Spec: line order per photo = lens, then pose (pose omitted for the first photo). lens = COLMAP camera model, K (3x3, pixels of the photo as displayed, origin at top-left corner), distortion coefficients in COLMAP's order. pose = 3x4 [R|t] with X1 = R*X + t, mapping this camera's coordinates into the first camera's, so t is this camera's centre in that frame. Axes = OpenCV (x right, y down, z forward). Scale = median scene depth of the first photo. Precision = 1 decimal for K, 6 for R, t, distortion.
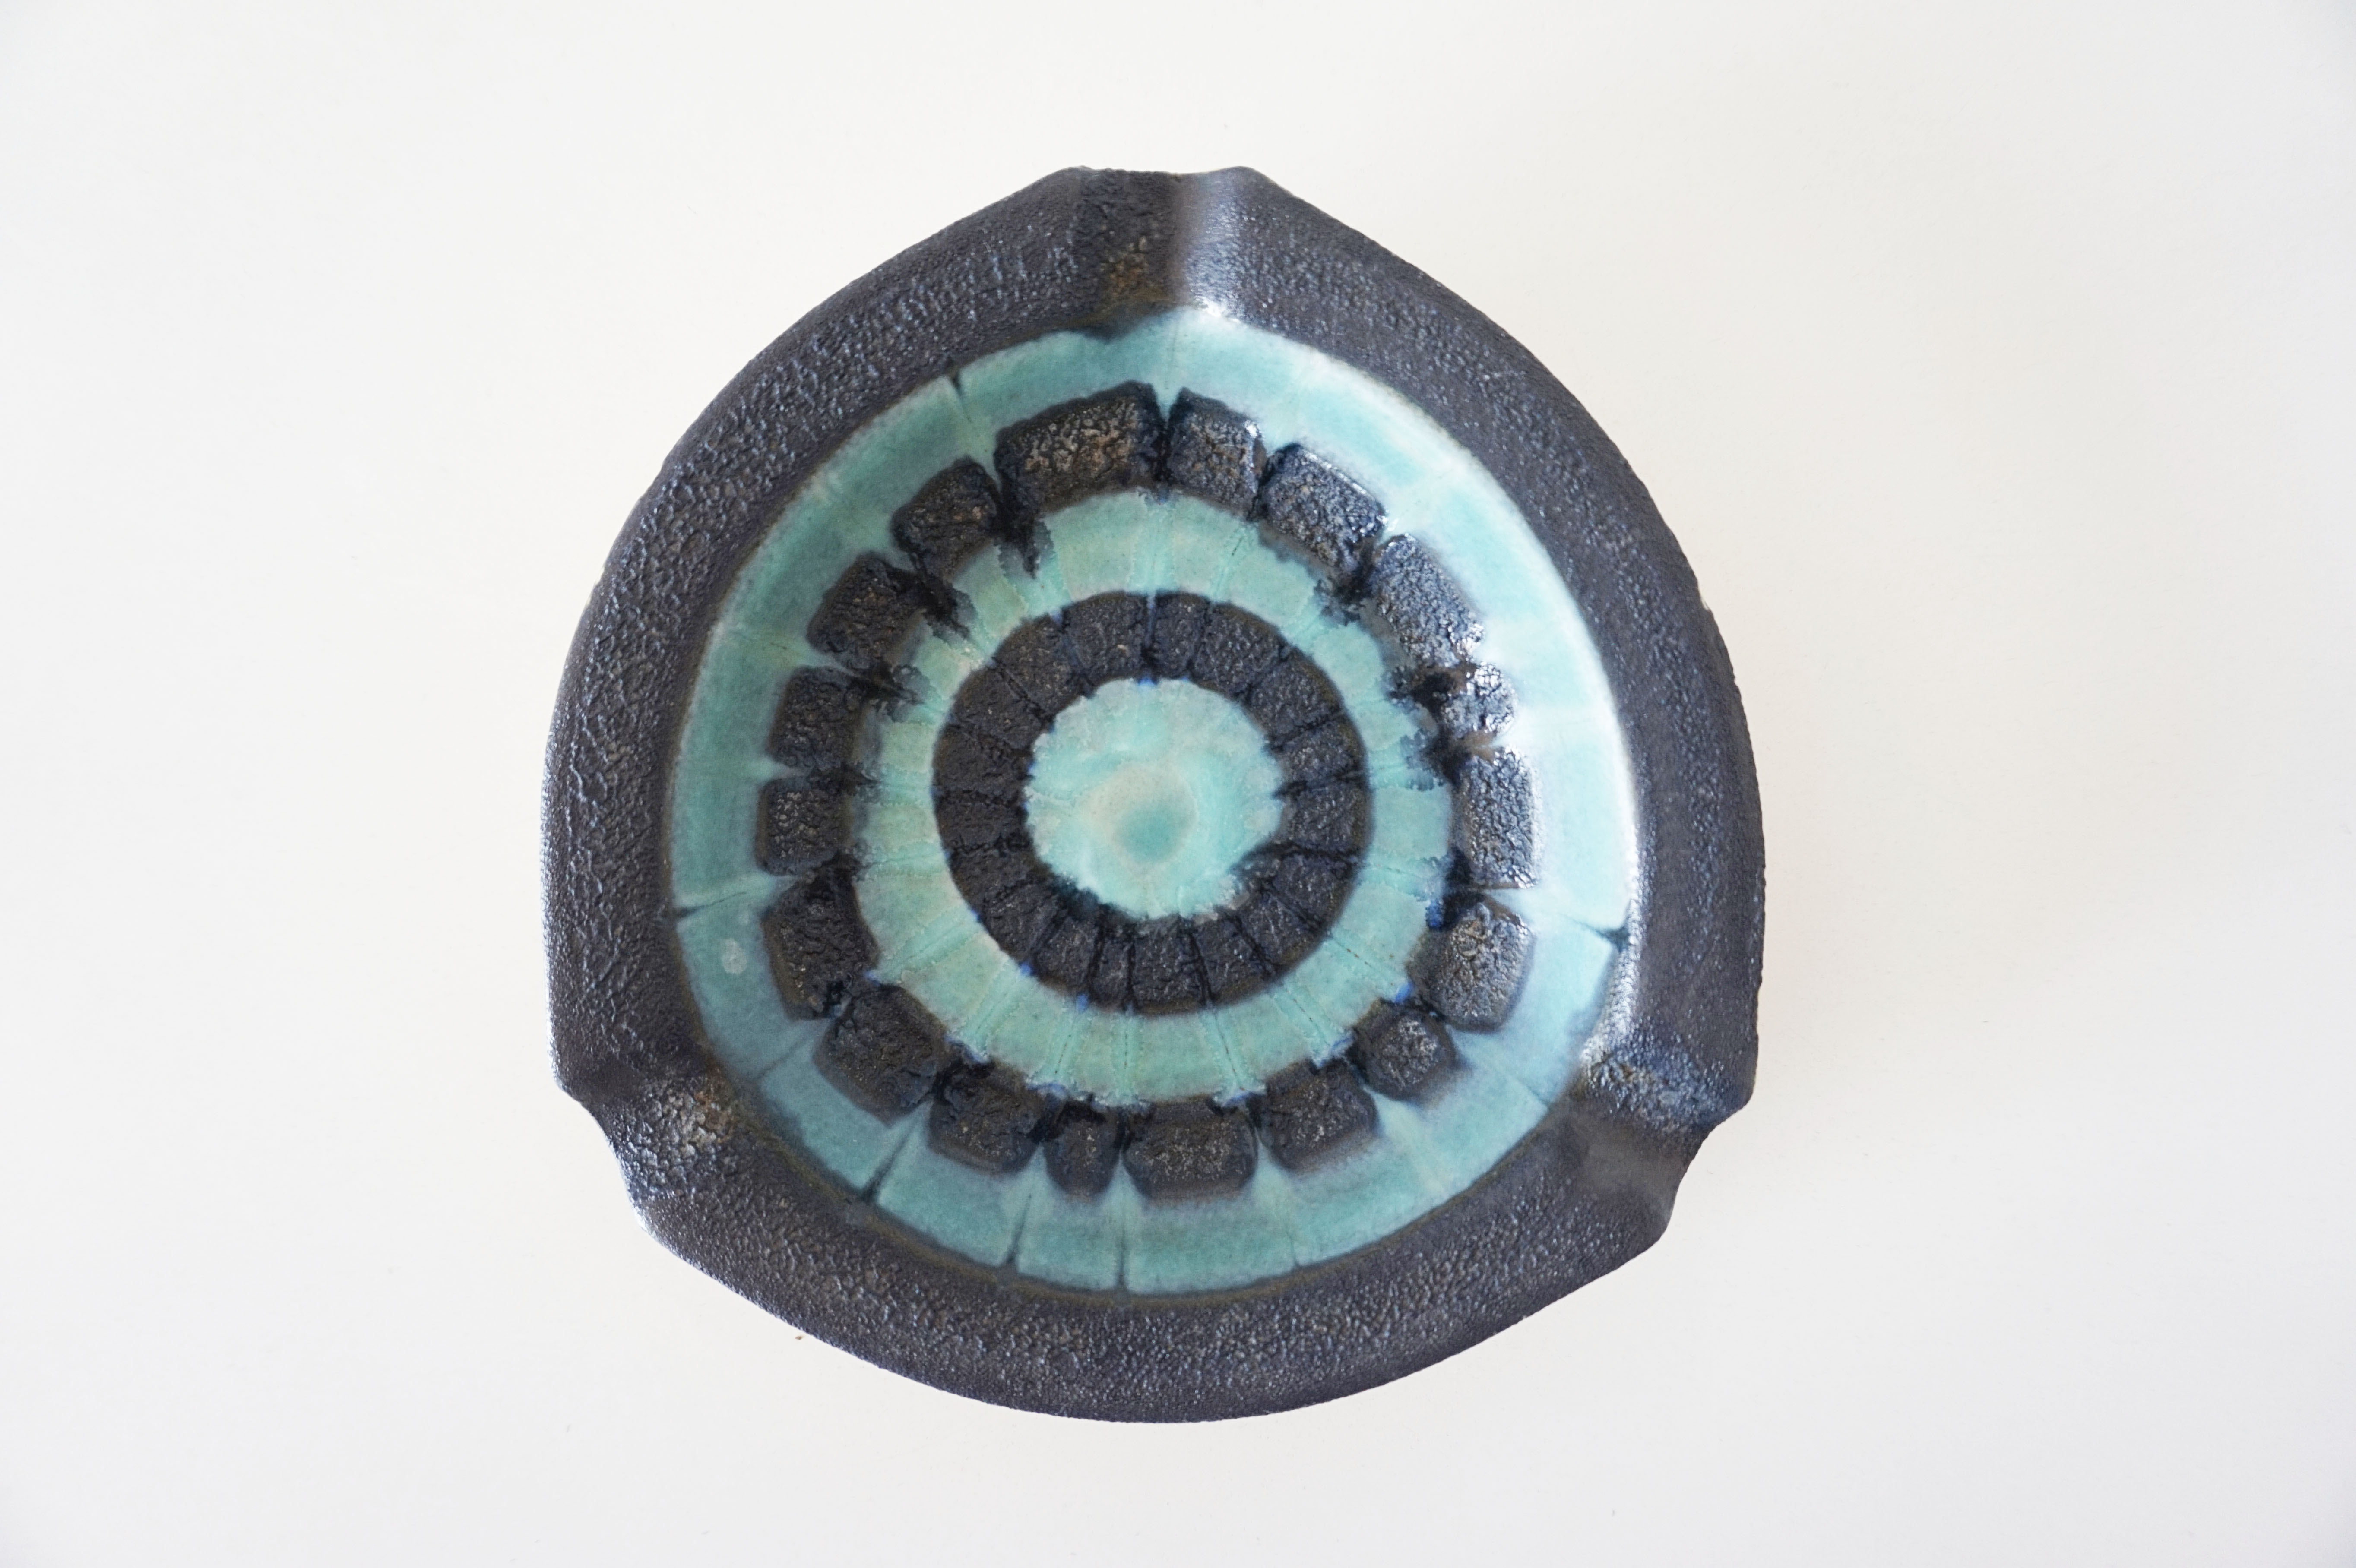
lens RADIAL K [[1603.7, 0, 1163.0], [0, 1603.7, 794.4], [0, 0, 1]] dist [-0.036838, 0.017657]
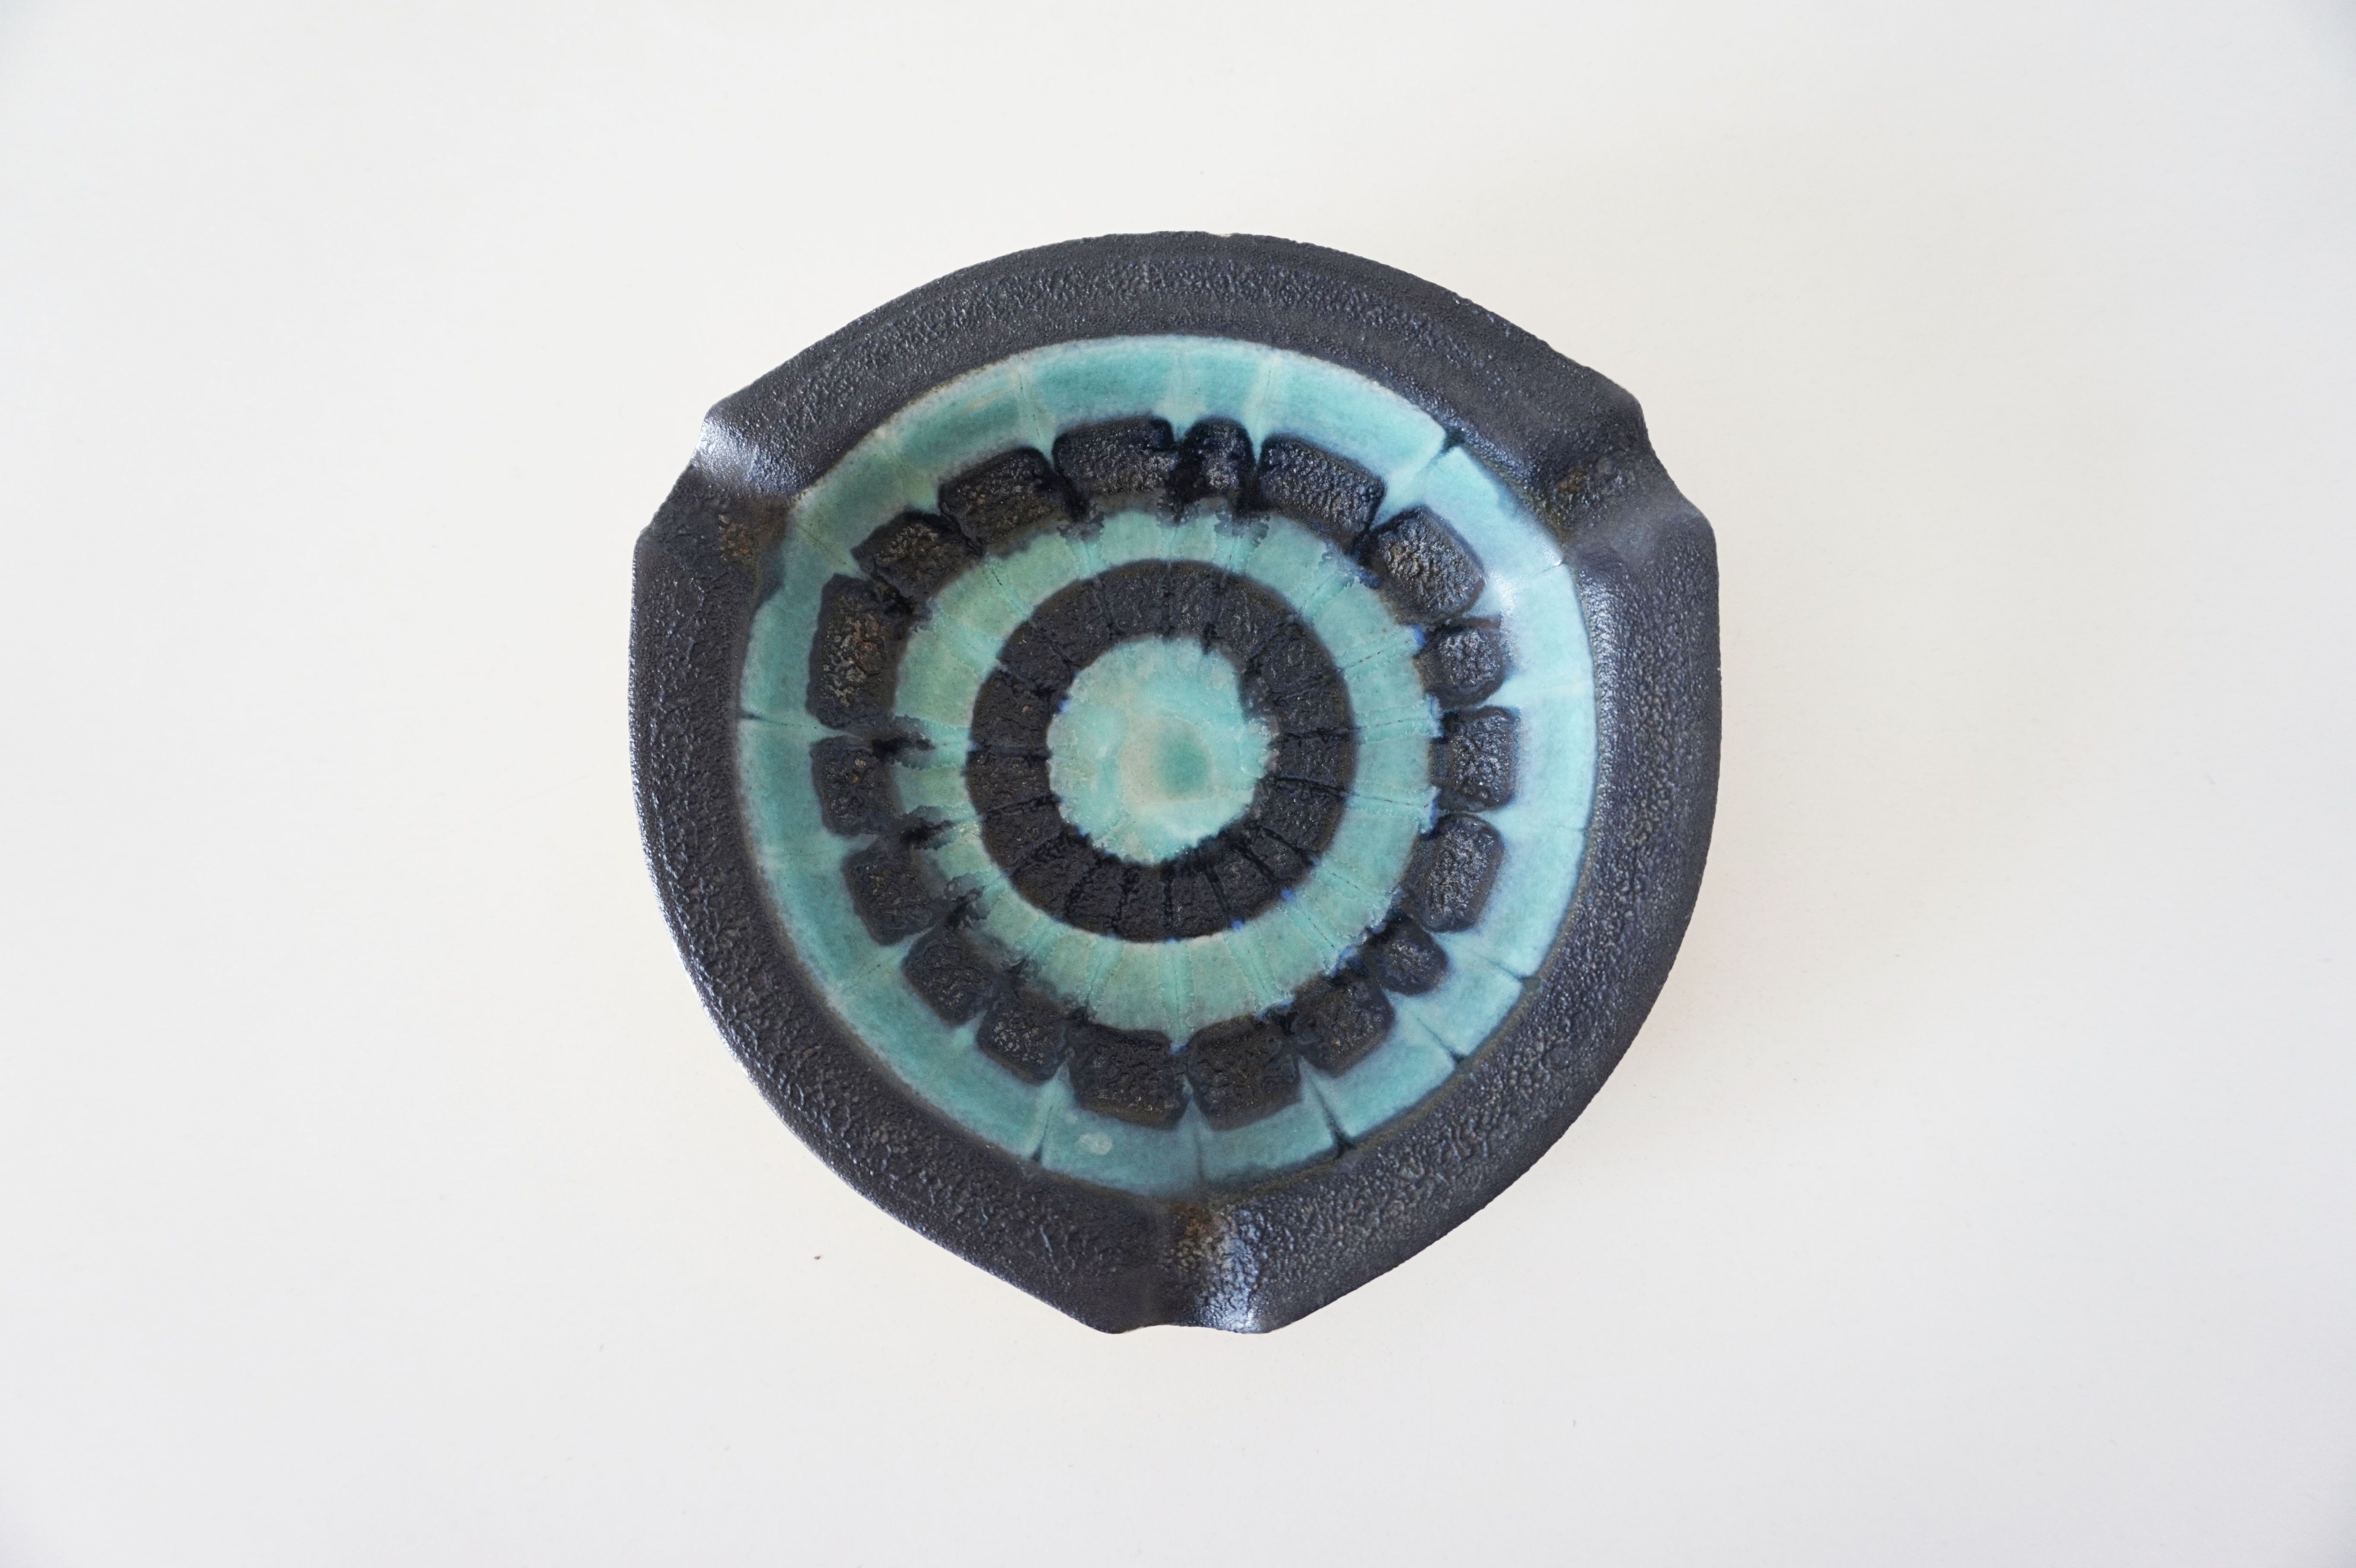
lens RADIAL K [[1603.7, 0, 1169.5], [0, 1603.7, 790.9], [0, 0, 1]] dist [-0.036838, 0.017657]
pose [[0.479382, -0.877575, 0.007452, -0.036524], [0.874688, 0.477079, -0.085533, 0.124053], [0.071506, 0.047521, 0.996307, -0.119573]]
